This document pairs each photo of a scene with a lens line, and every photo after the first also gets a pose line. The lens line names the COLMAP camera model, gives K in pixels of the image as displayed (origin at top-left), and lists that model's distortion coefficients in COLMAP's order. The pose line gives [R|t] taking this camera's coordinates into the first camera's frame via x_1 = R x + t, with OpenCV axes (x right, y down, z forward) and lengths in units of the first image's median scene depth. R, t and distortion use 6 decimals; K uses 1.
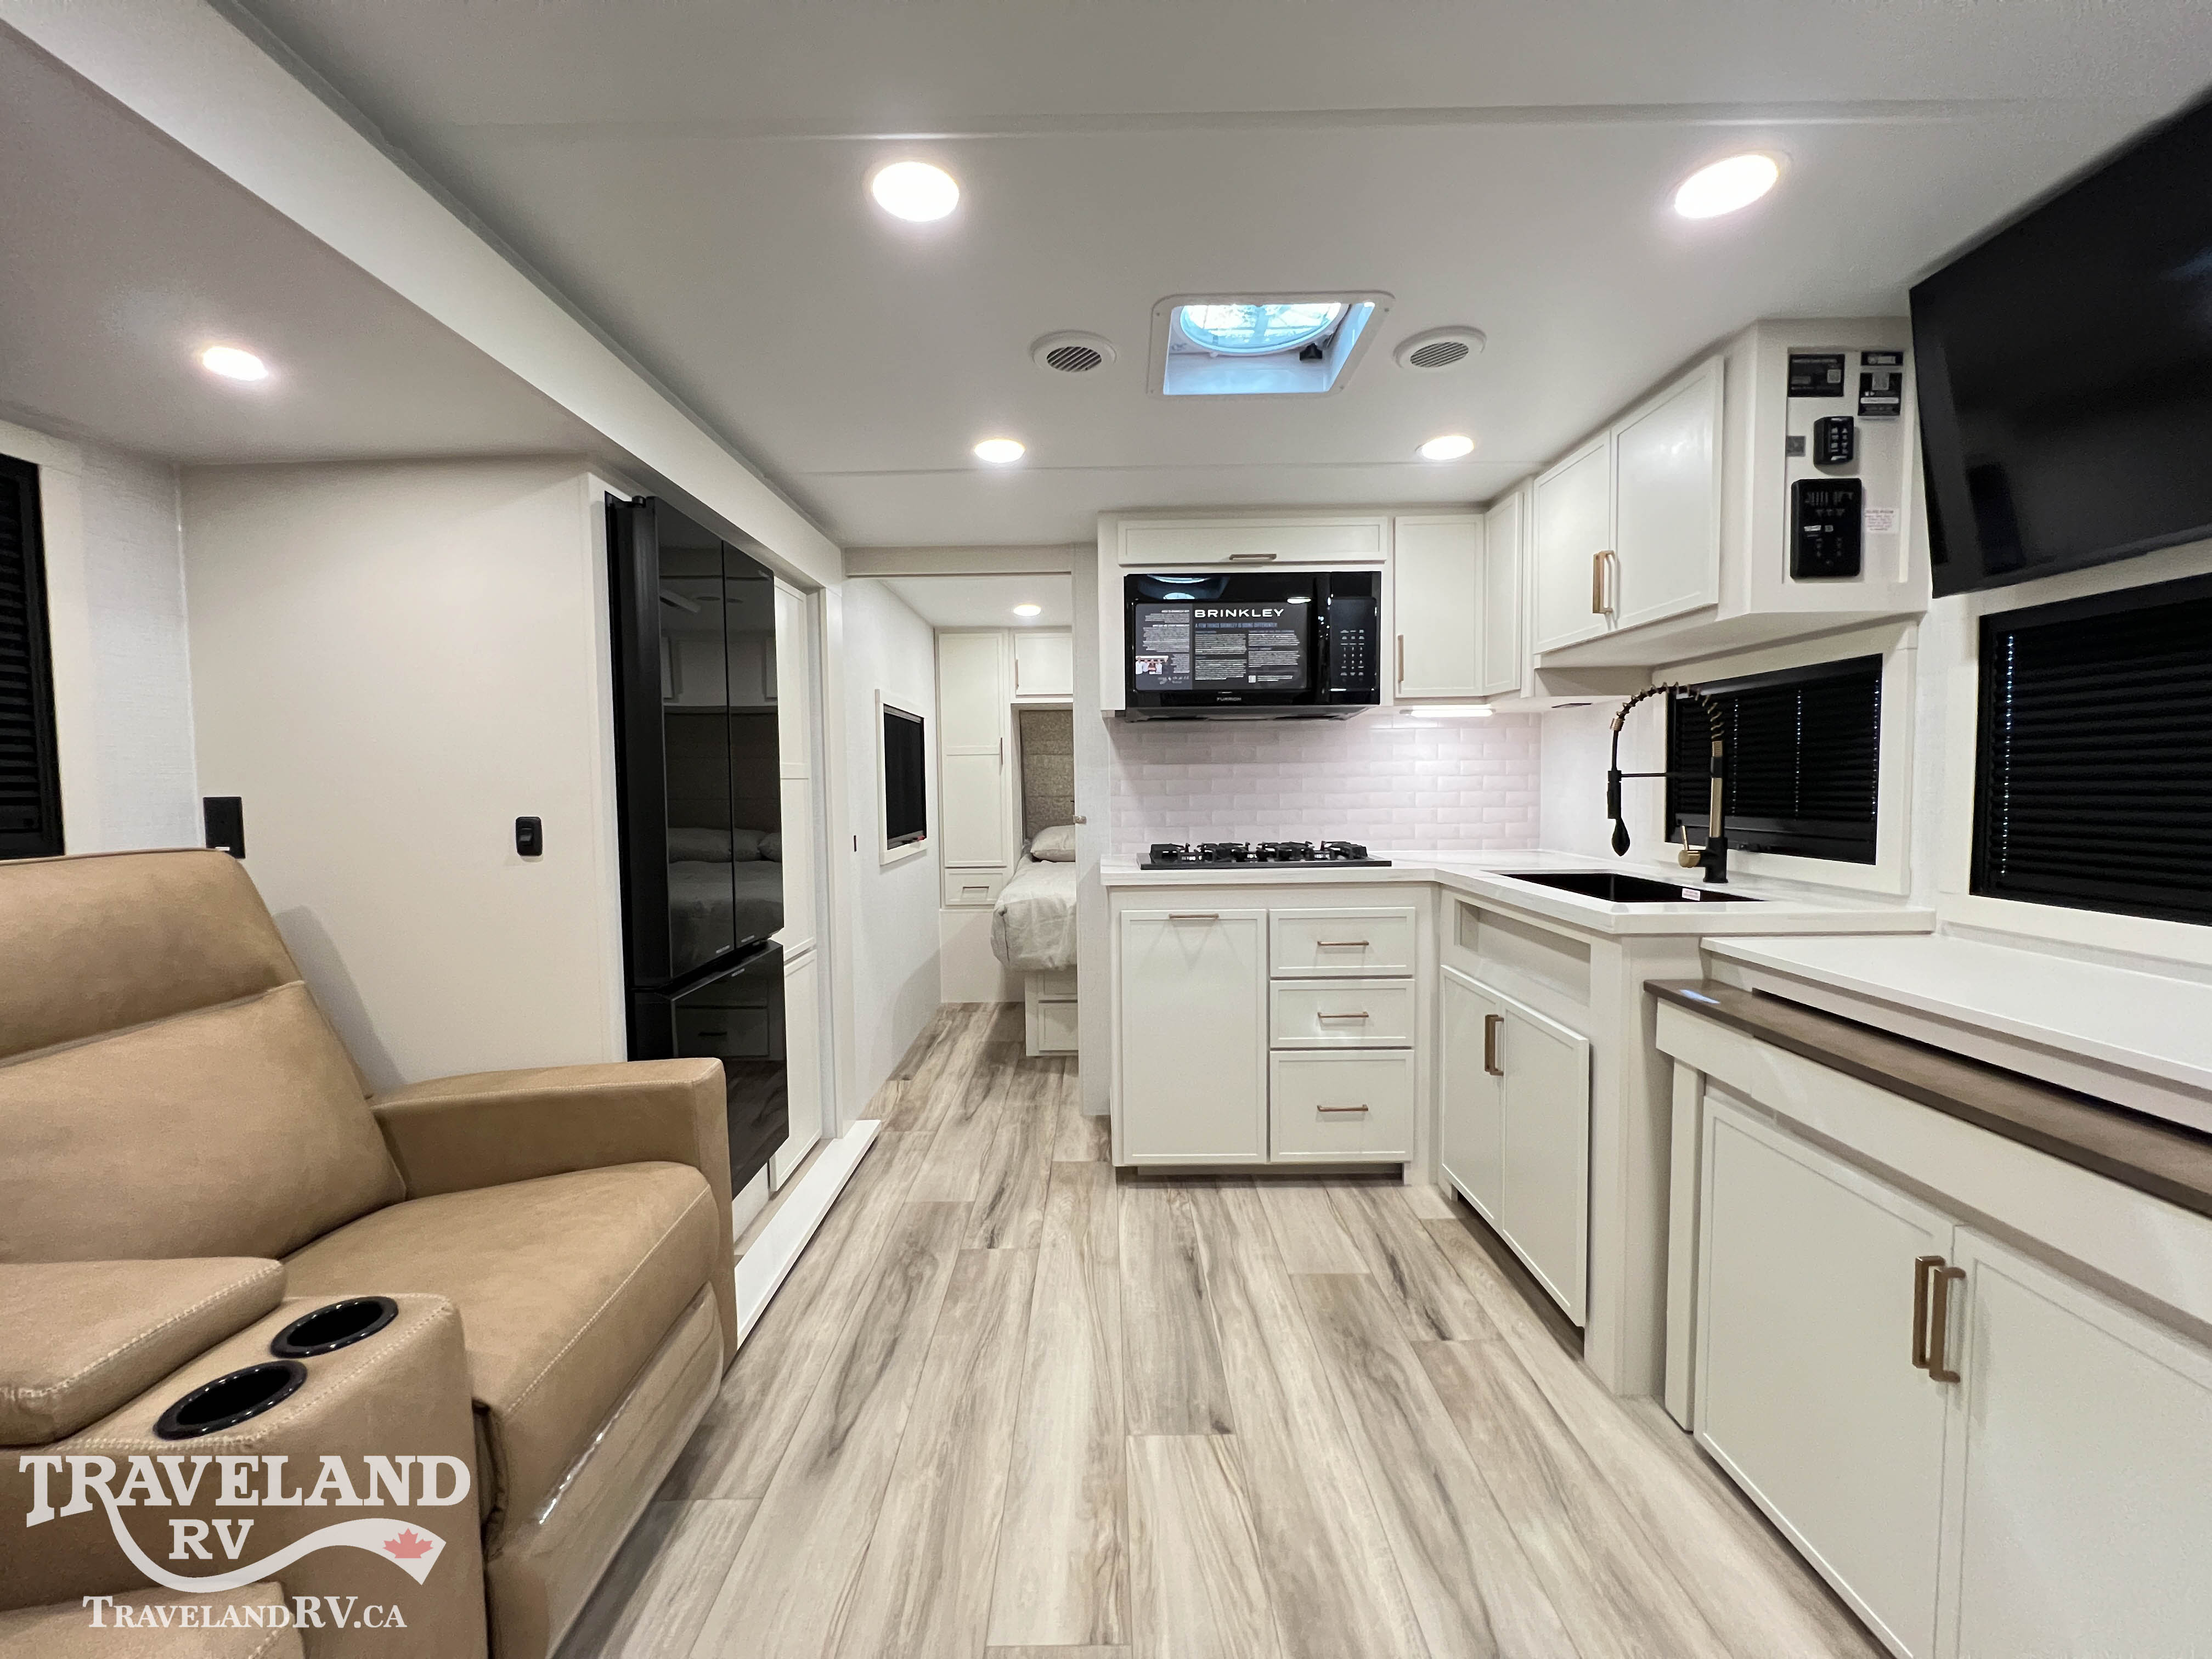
lens RADIAL K [[881.4, 0, 1102.2], [0, 881.4, 826.9], [0, 0, 1]] dist [-0.002071, 0.001073]
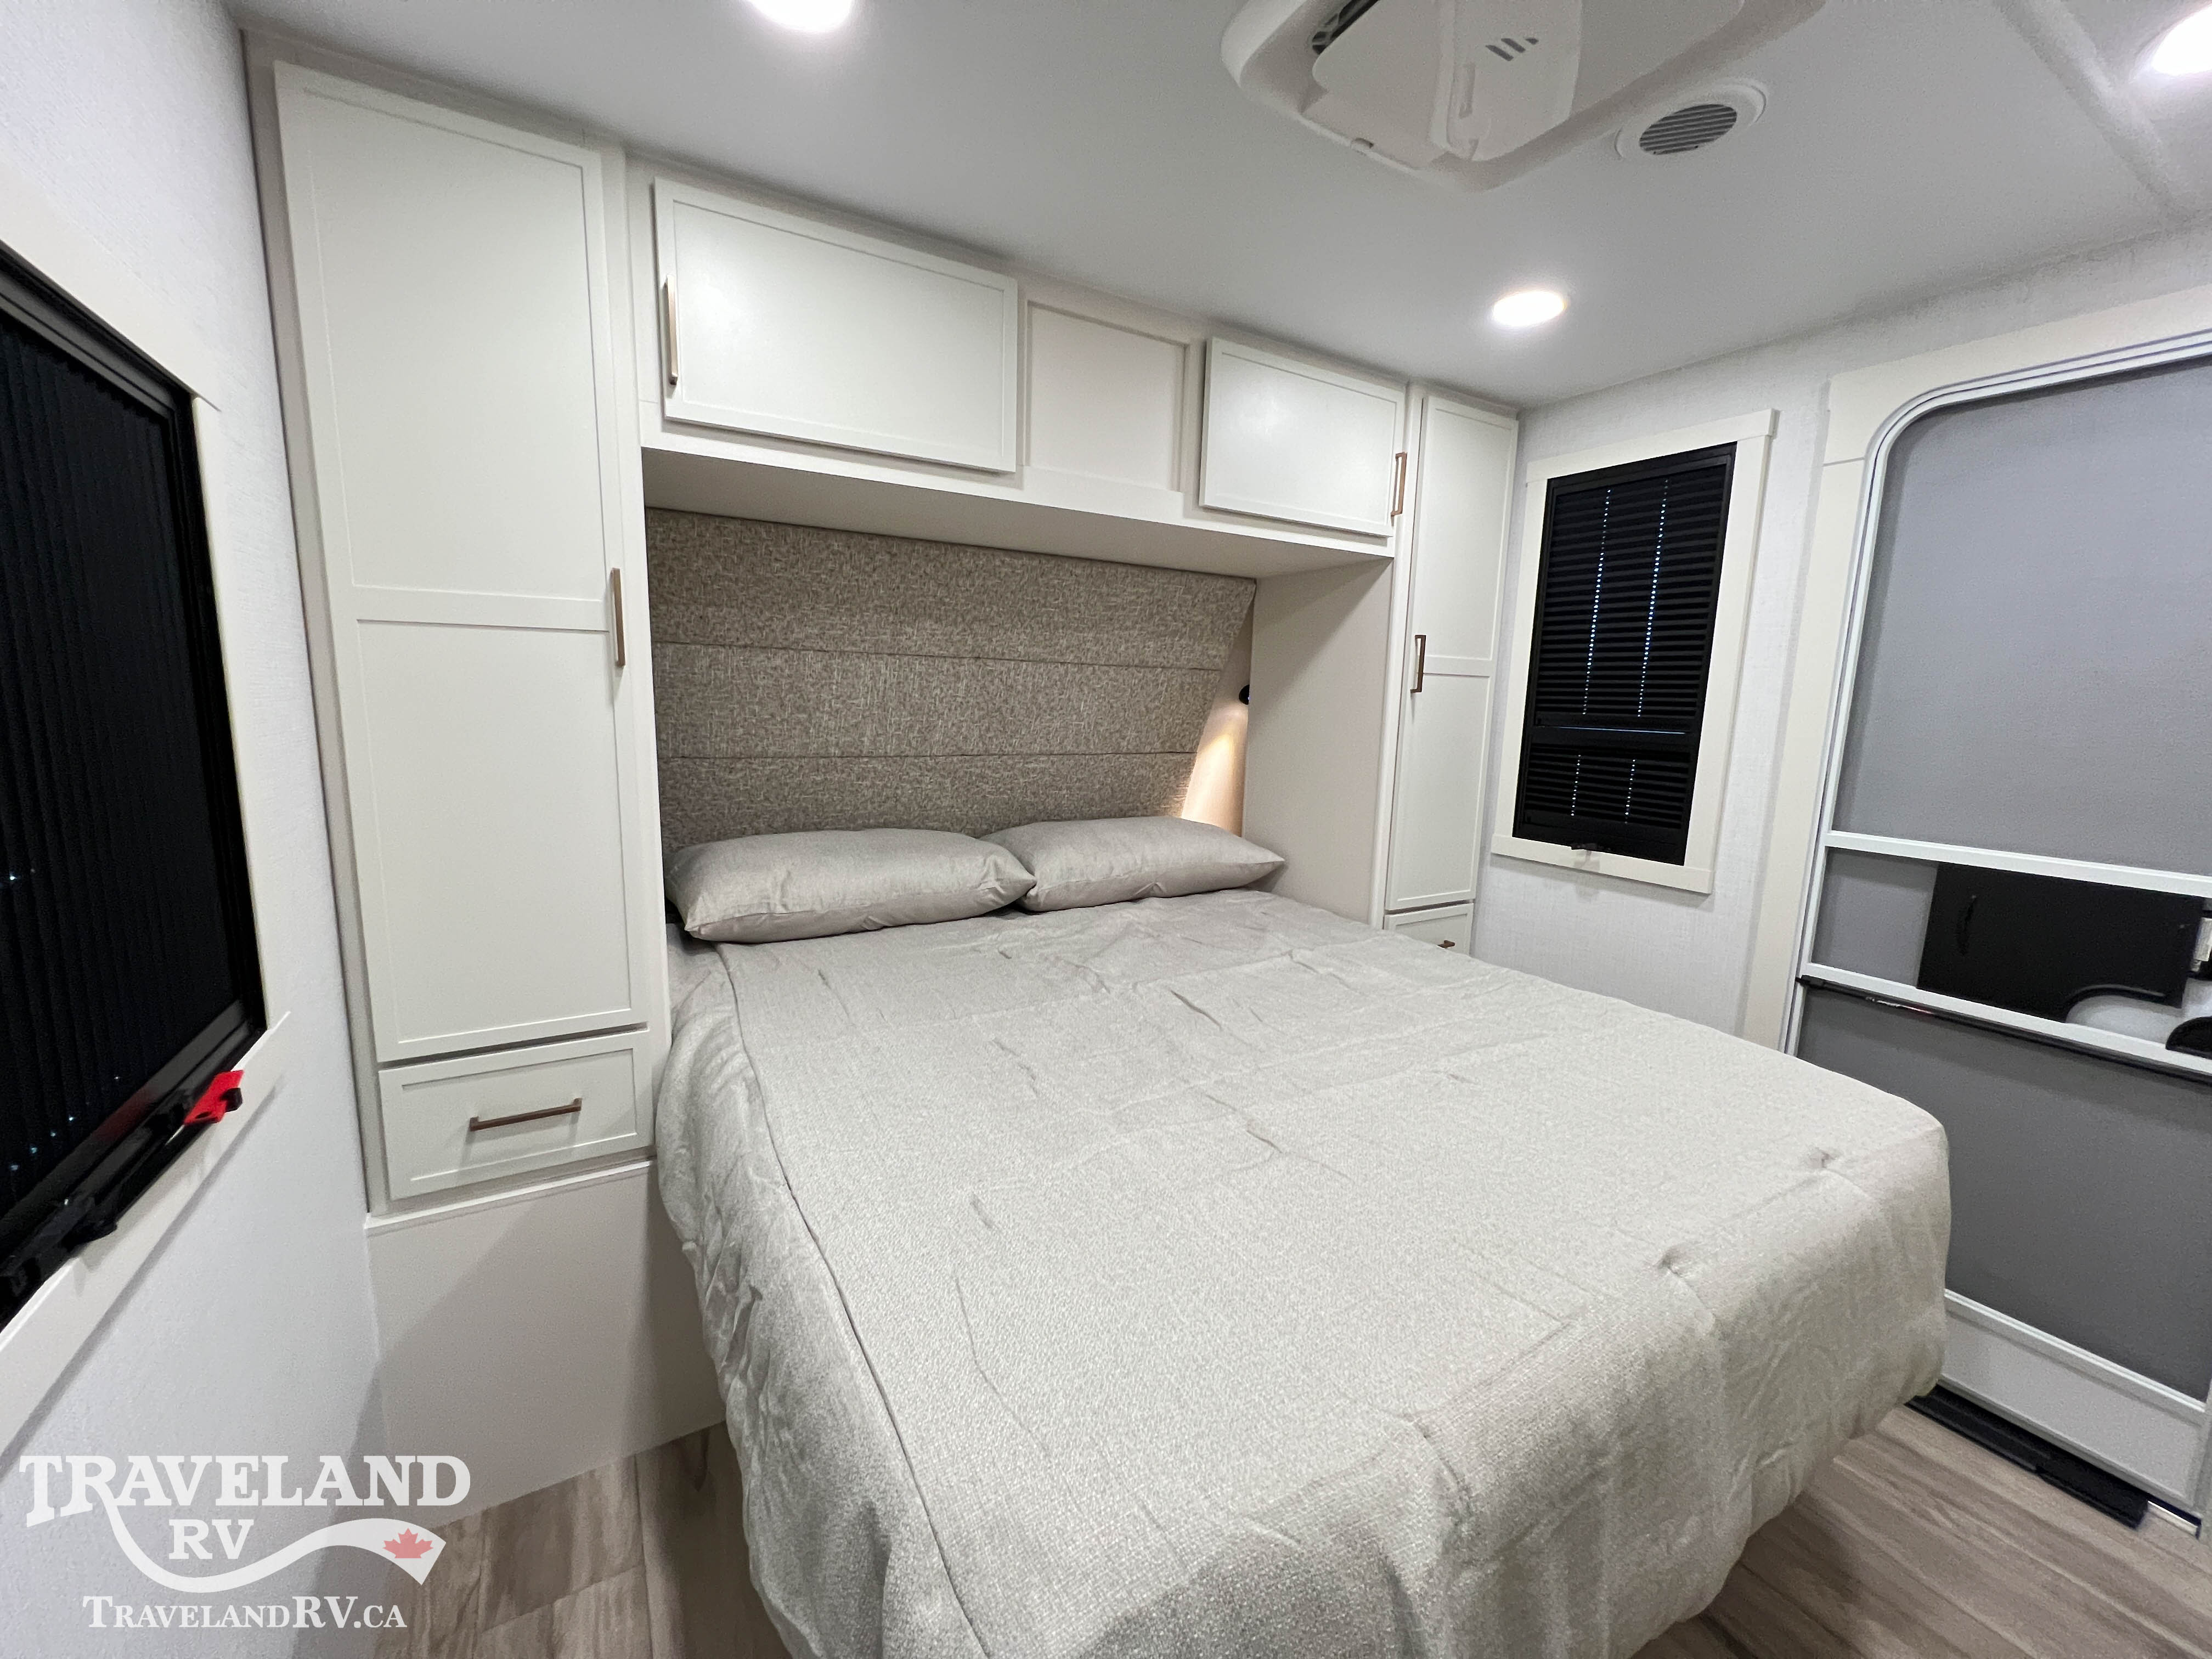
lens RADIAL K [[881.4, 0, 1102.2], [0, 881.4, 826.9], [0, 0, 1]] dist [-0.002071, 0.001073]
pose [[0.856852, -0.040534, 0.513967, -0.239341], [-0.009998, 0.995411, 0.095170, -0.092925], [-0.515466, -0.086685, 0.852514, 1.278201]]
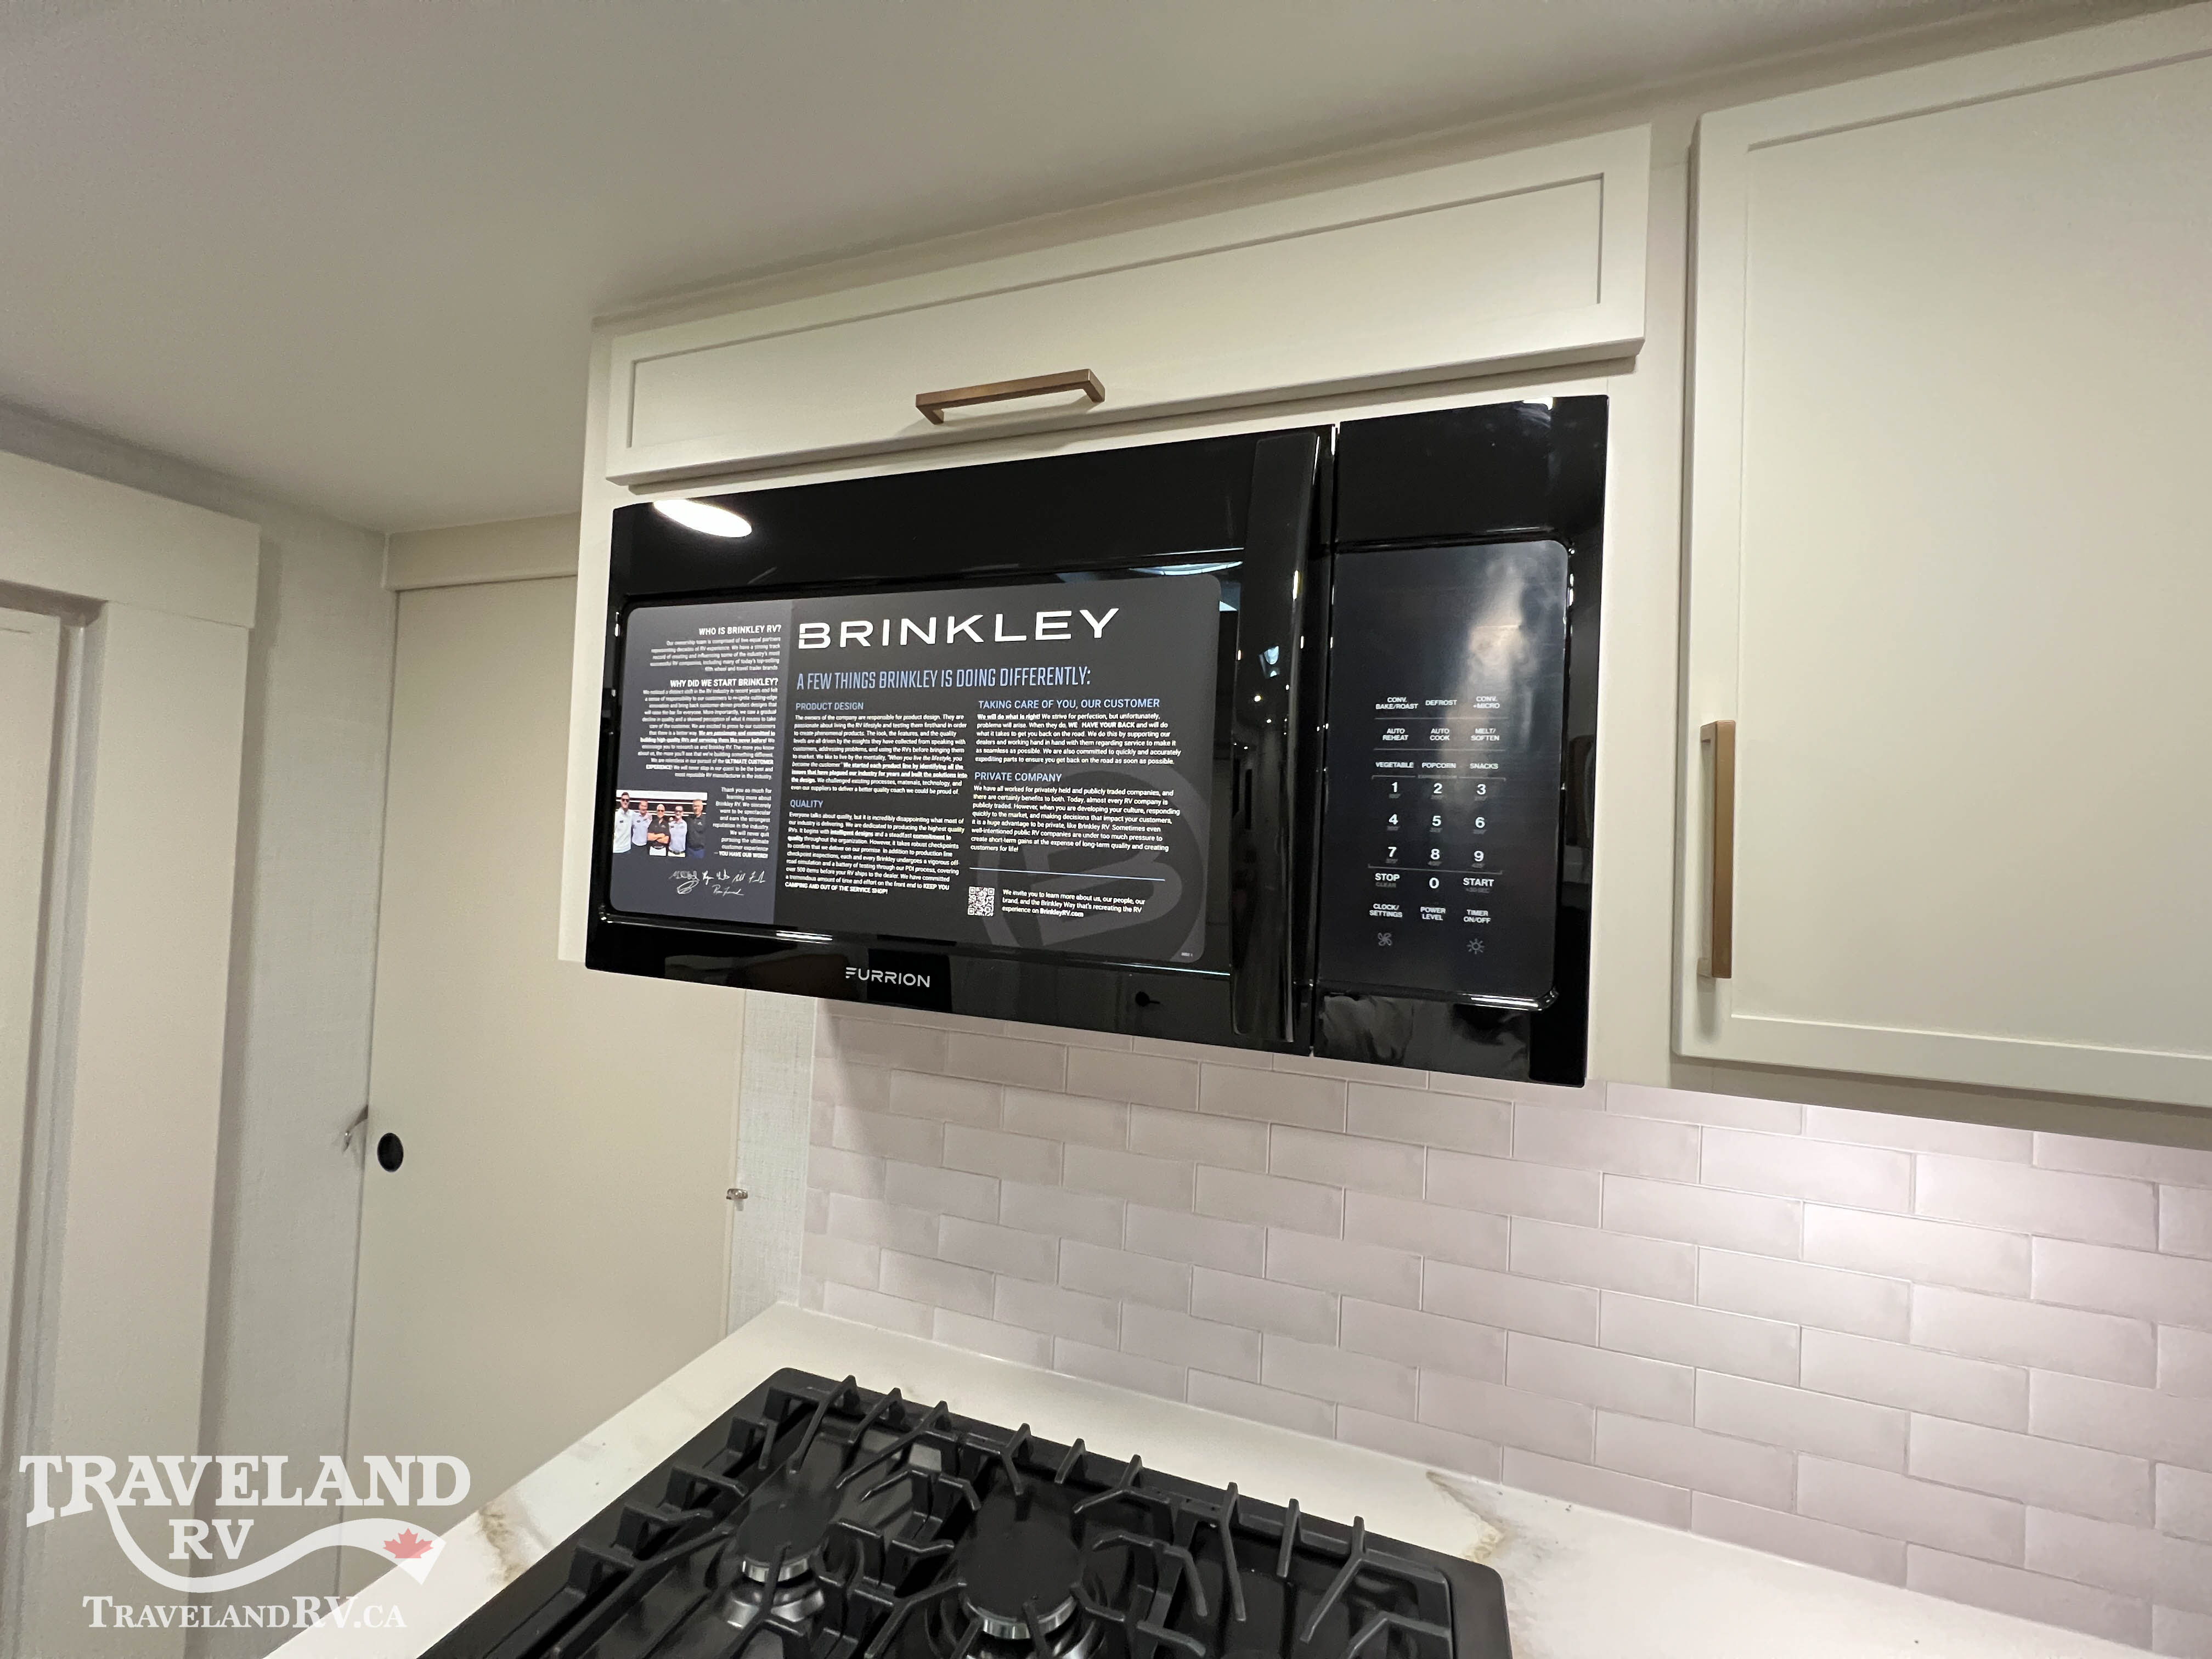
lens RADIAL K [[881.4, 0, 1102.2], [0, 881.4, 826.9], [0, 0, 1]] dist [-0.002071, 0.001073]
pose [[0.944047, 0.046086, -0.326574, 0.295377], [-0.072387, 0.994998, -0.068839, -0.184892], [0.321768, 0.088627, 0.942662, 0.835522]]
